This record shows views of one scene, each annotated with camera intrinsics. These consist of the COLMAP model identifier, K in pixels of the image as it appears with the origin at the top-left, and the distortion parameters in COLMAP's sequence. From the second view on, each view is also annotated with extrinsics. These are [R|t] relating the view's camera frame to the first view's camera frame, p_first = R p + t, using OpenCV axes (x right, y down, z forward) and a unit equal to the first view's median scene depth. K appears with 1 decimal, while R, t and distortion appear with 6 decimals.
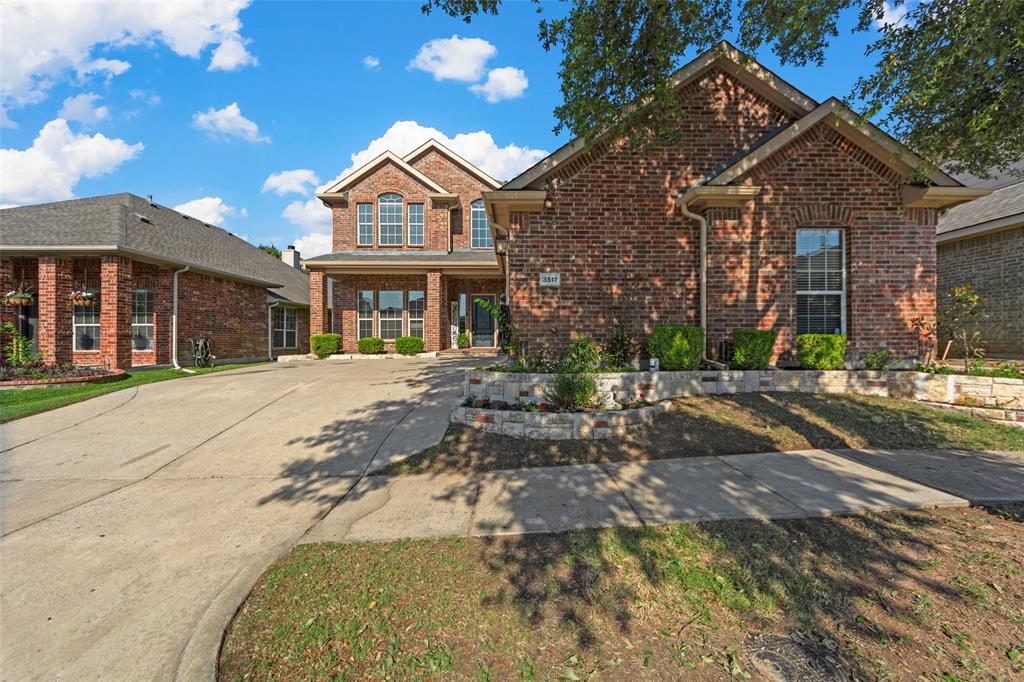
lens RADIAL K [[370.9, 0, 528.4], [0, 370.9, 342.6], [0, 0, 1]] dist [-0.003277, -0.000891]
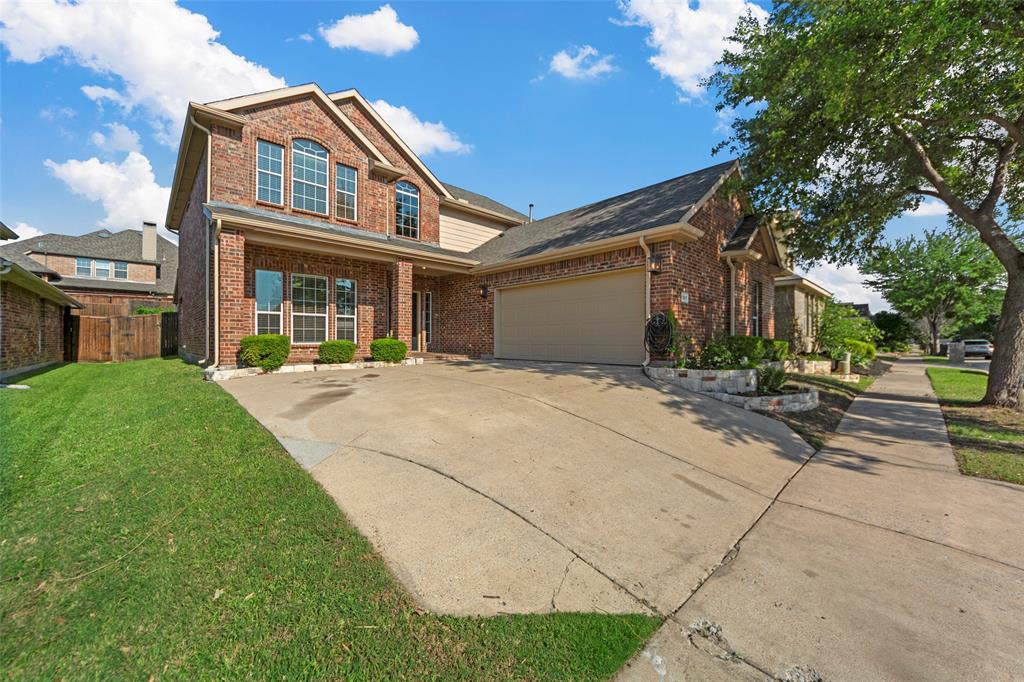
lens RADIAL K [[370.9, 0, 526.1], [0, 370.9, 337.5], [0, 0, 1]] dist [-0.003277, -0.000891]
pose [[0.745486, 0.007697, 0.666477, -0.540733], [0.002256, 0.999898, -0.014071, -0.006655], [-0.666518, 0.011993, 0.745393, 0.183601]]
